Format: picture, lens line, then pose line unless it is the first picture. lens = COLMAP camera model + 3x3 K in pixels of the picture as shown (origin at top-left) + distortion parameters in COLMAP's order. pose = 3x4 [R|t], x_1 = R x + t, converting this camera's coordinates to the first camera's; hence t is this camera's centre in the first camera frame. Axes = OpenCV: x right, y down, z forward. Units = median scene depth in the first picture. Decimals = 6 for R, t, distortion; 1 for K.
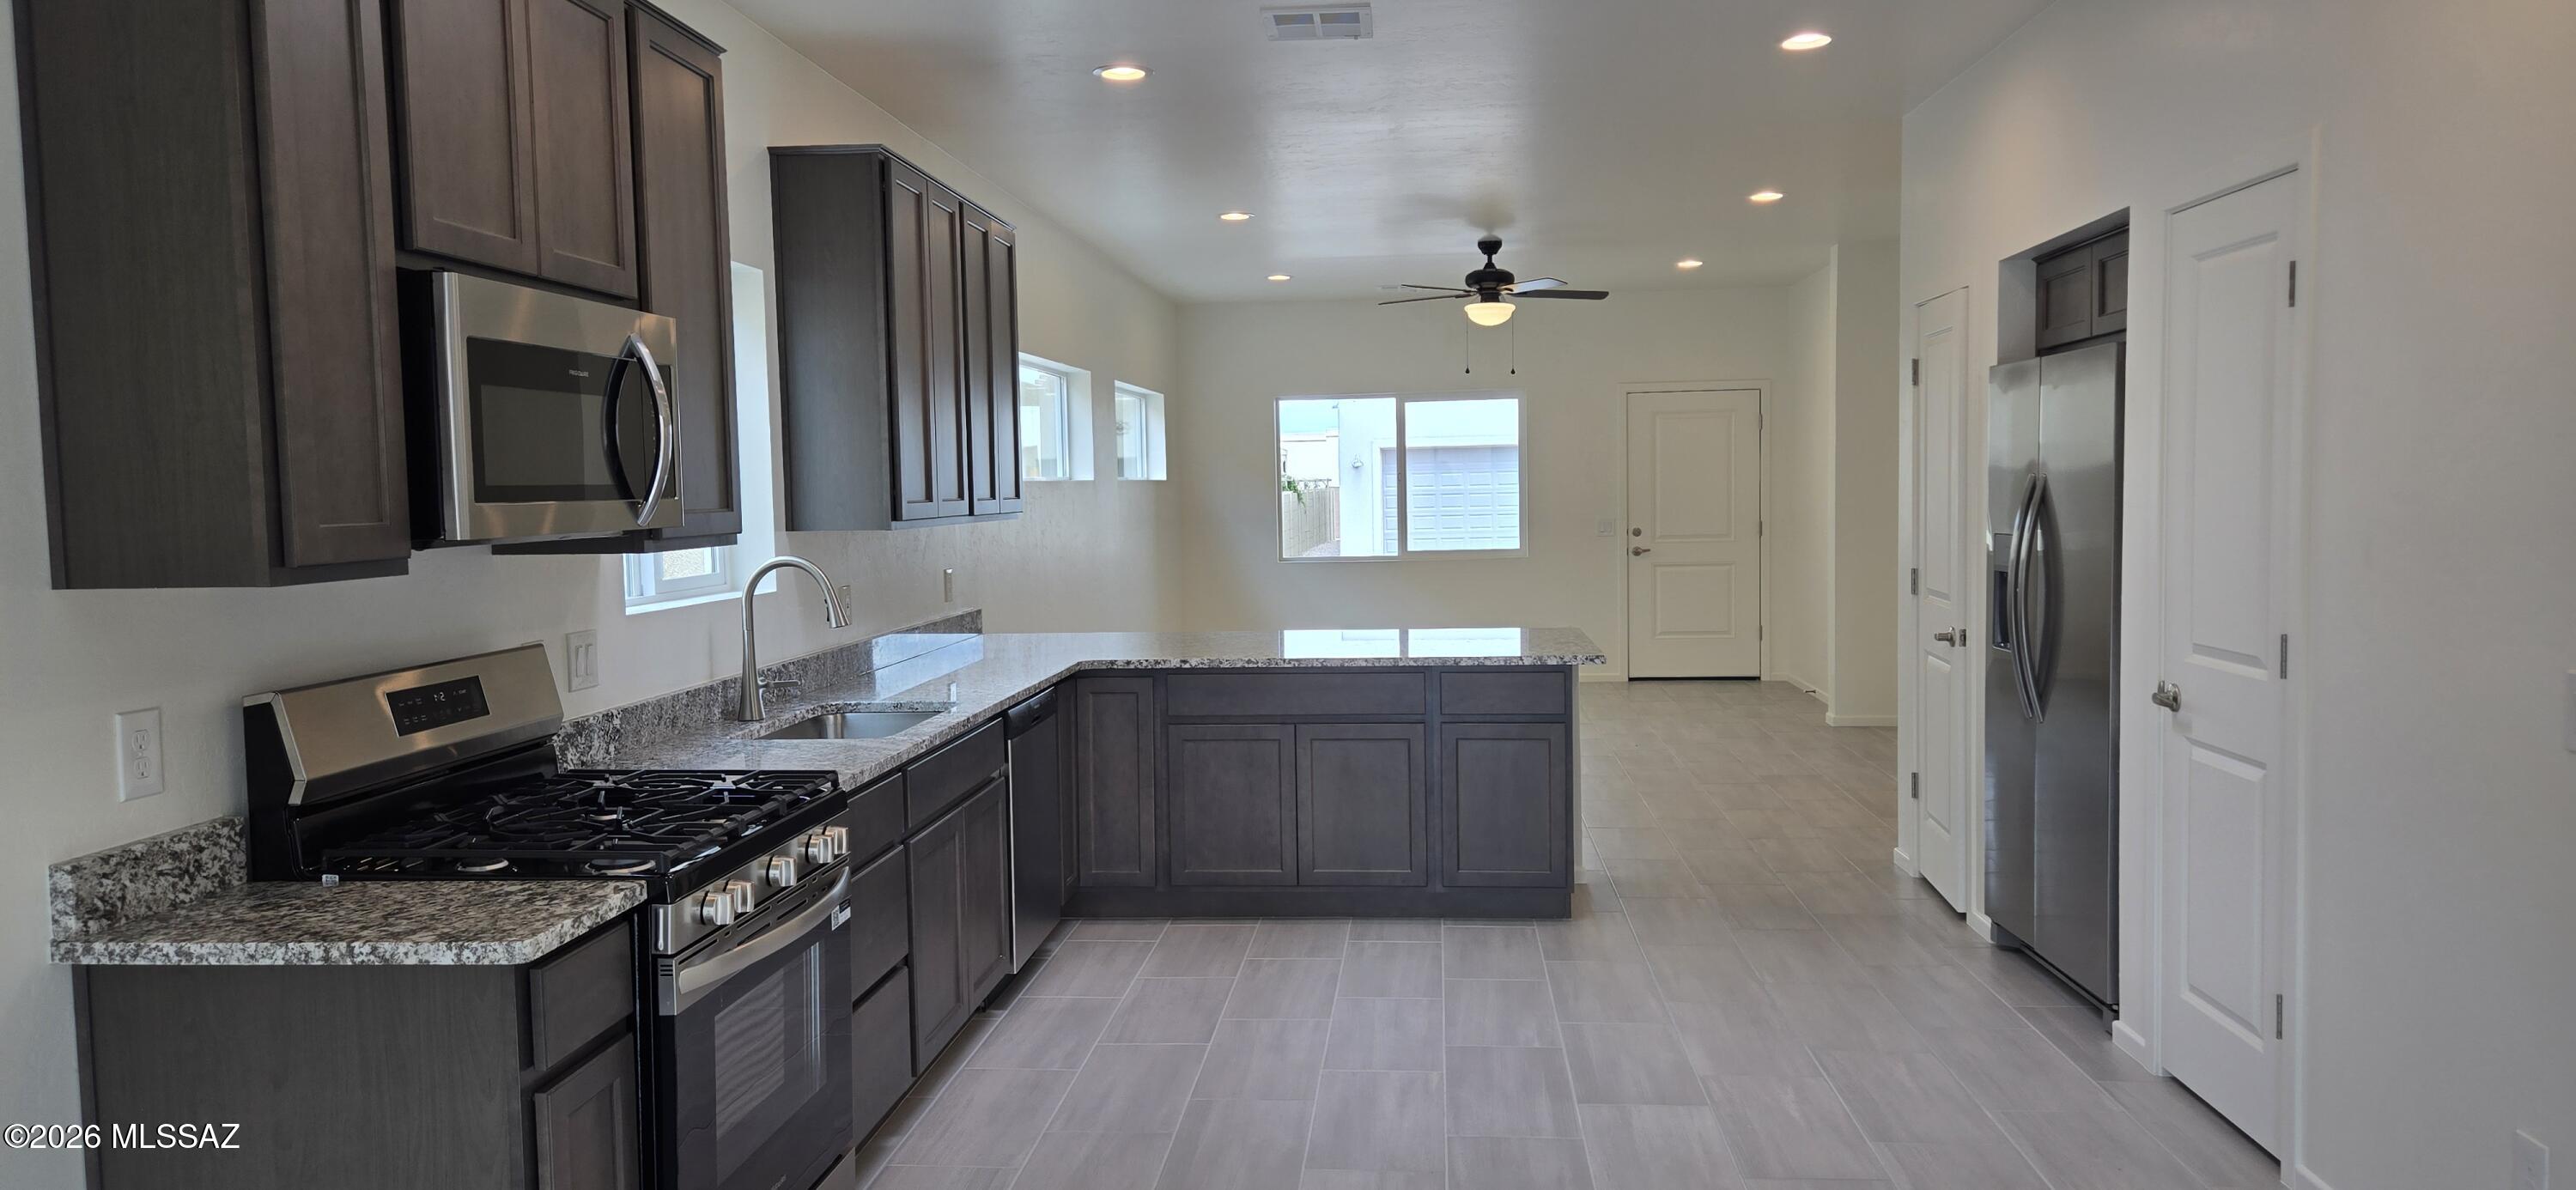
lens RADIAL K [[1712.6, 0, 1283.6], [0, 1712.6, 585.9], [0, 0, 1]] dist [0.060202, -0.033574]
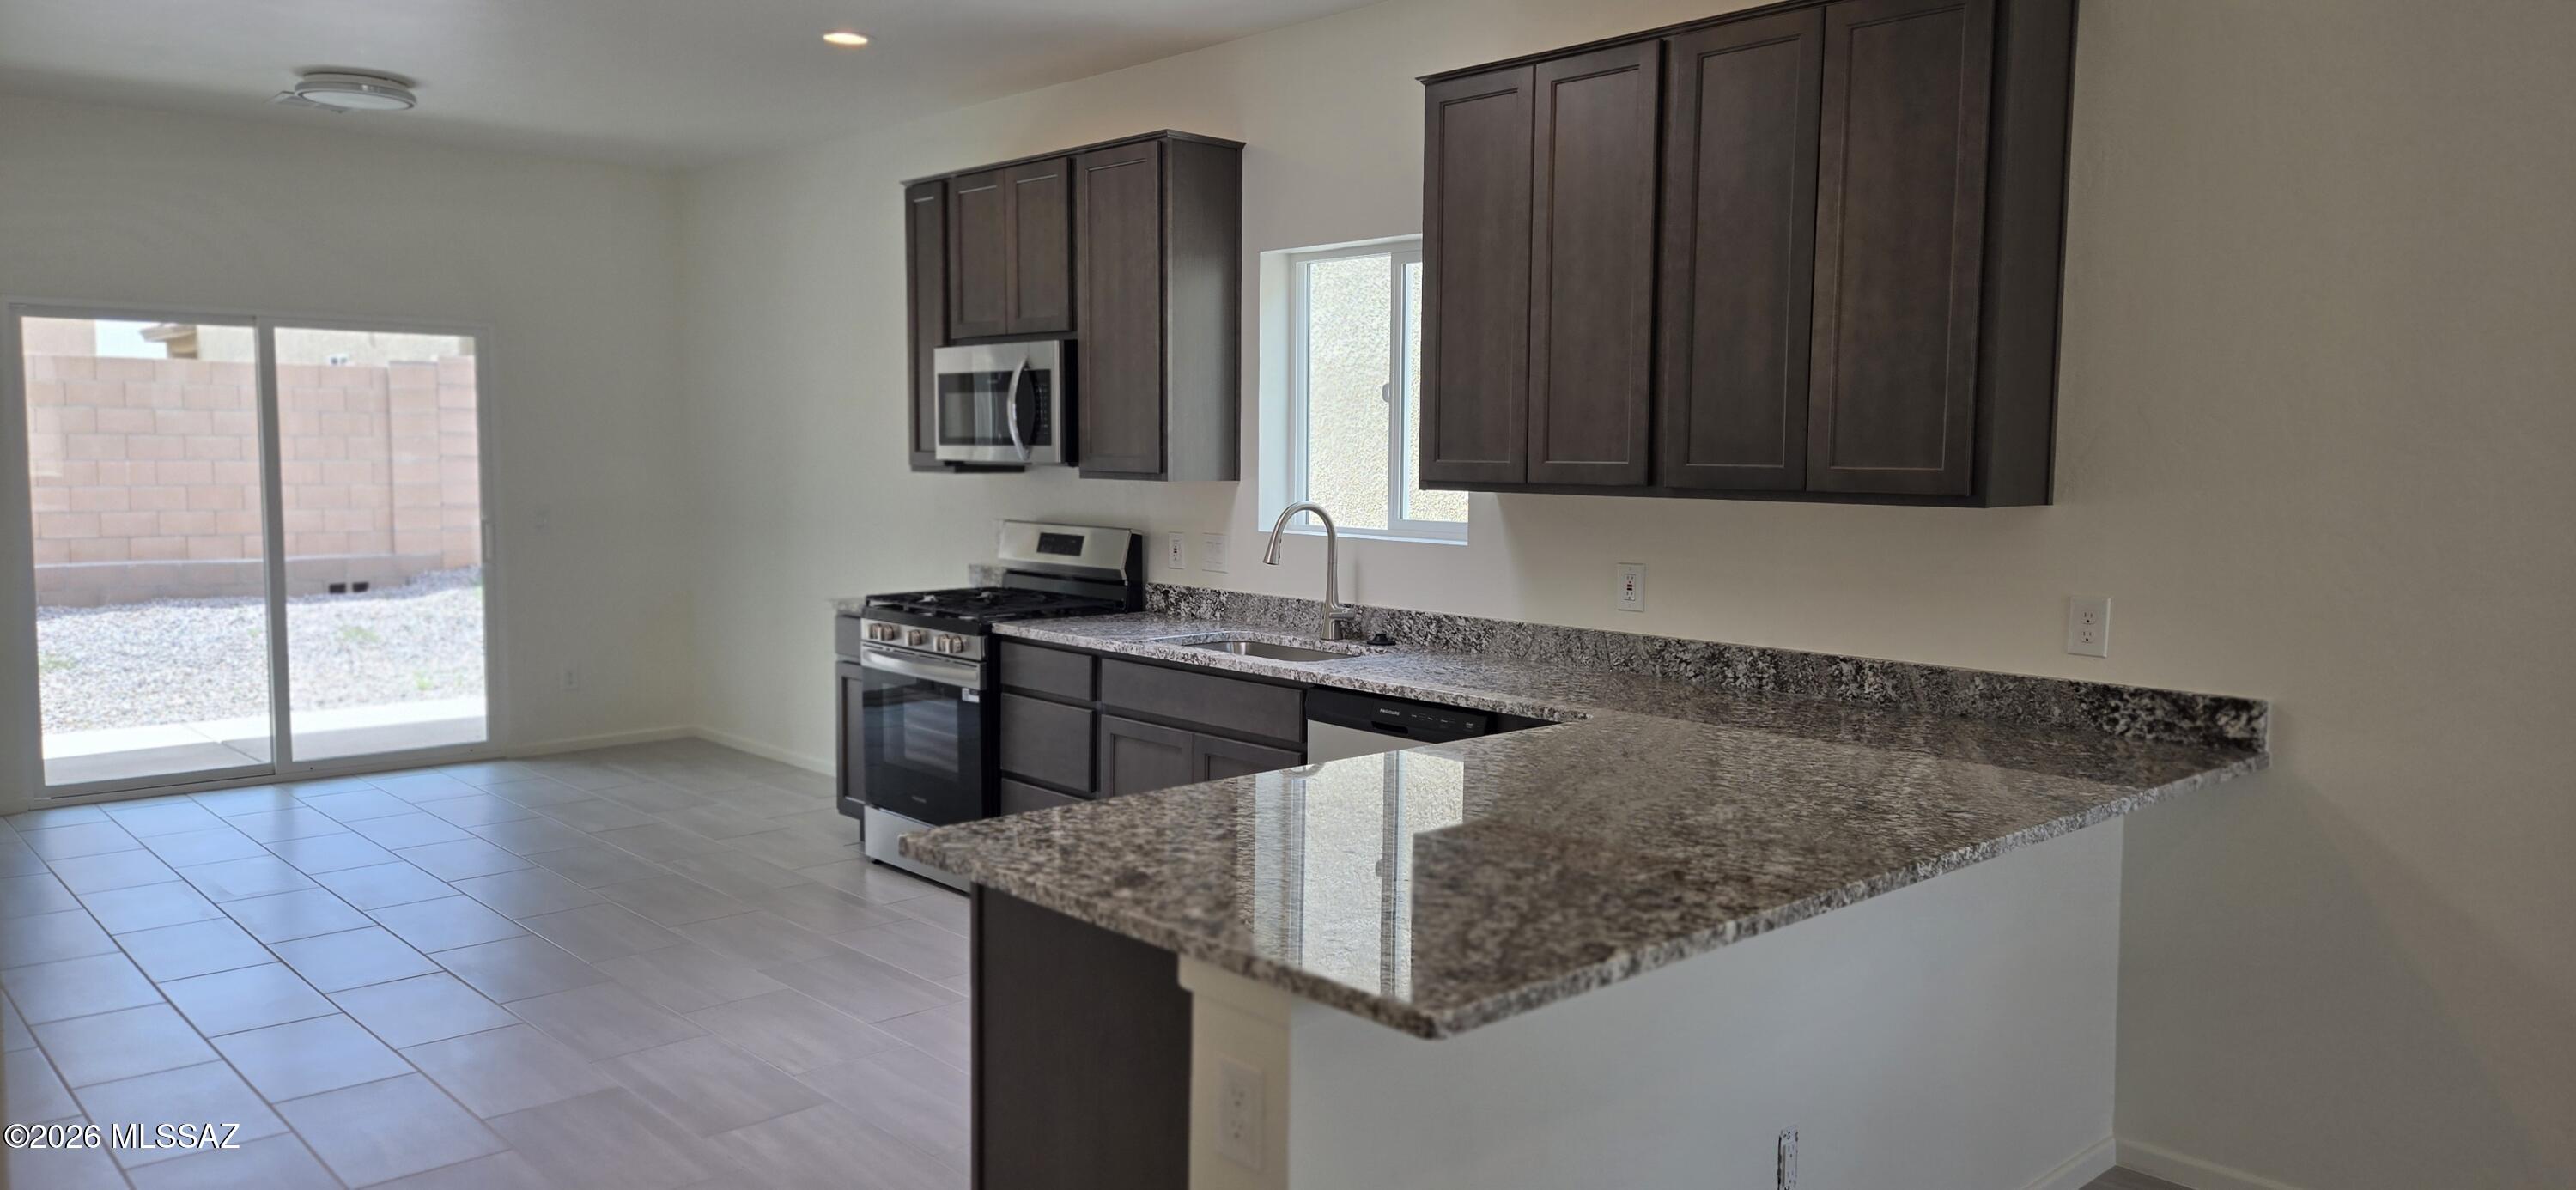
lens RADIAL K [[1712.6, 0, 1274.9], [0, 1712.6, 590.9], [0, 0, 1]] dist [0.060202, -0.033574]
pose [[-0.672680, 0.076779, -0.735940, 0.535824], [-0.039922, 0.989387, 0.139711, -0.109013], [0.738856, 0.123361, -0.662475, 1.627083]]
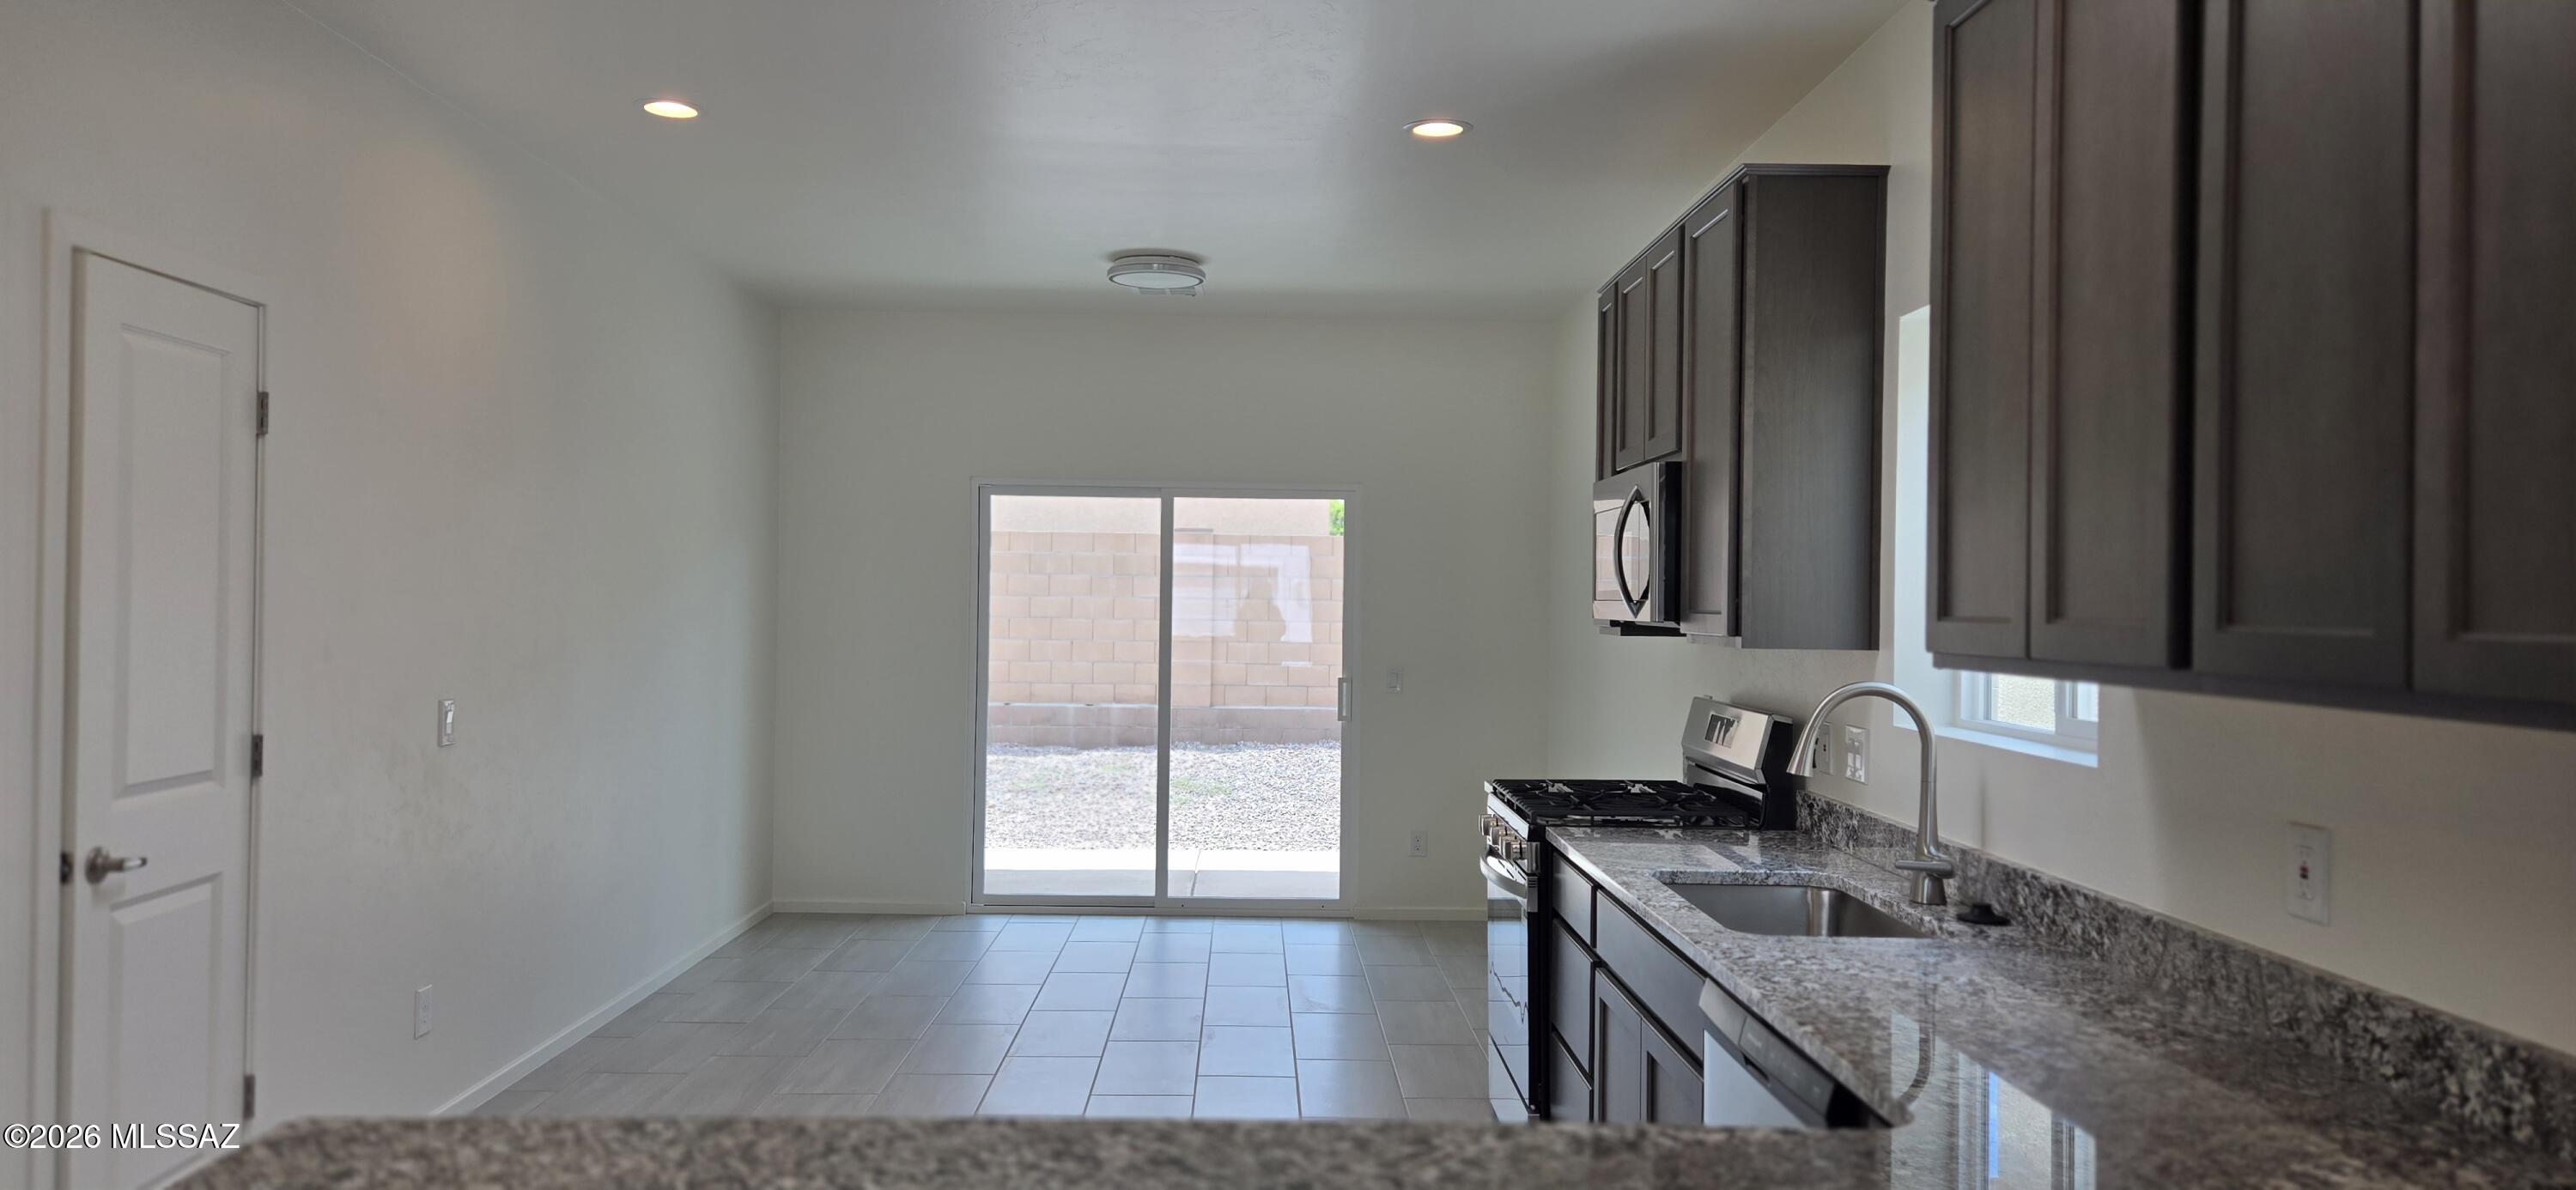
lens RADIAL K [[1712.6, 0, 1268.5], [0, 1712.6, 597.9], [0, 0, 1]] dist [0.060202, -0.033574]
pose [[-0.995197, 0.005094, -0.097759, 0.044723], [-0.000930, 0.998108, 0.061474, -0.093677], [0.097887, 0.061270, -0.993310, 1.598135]]
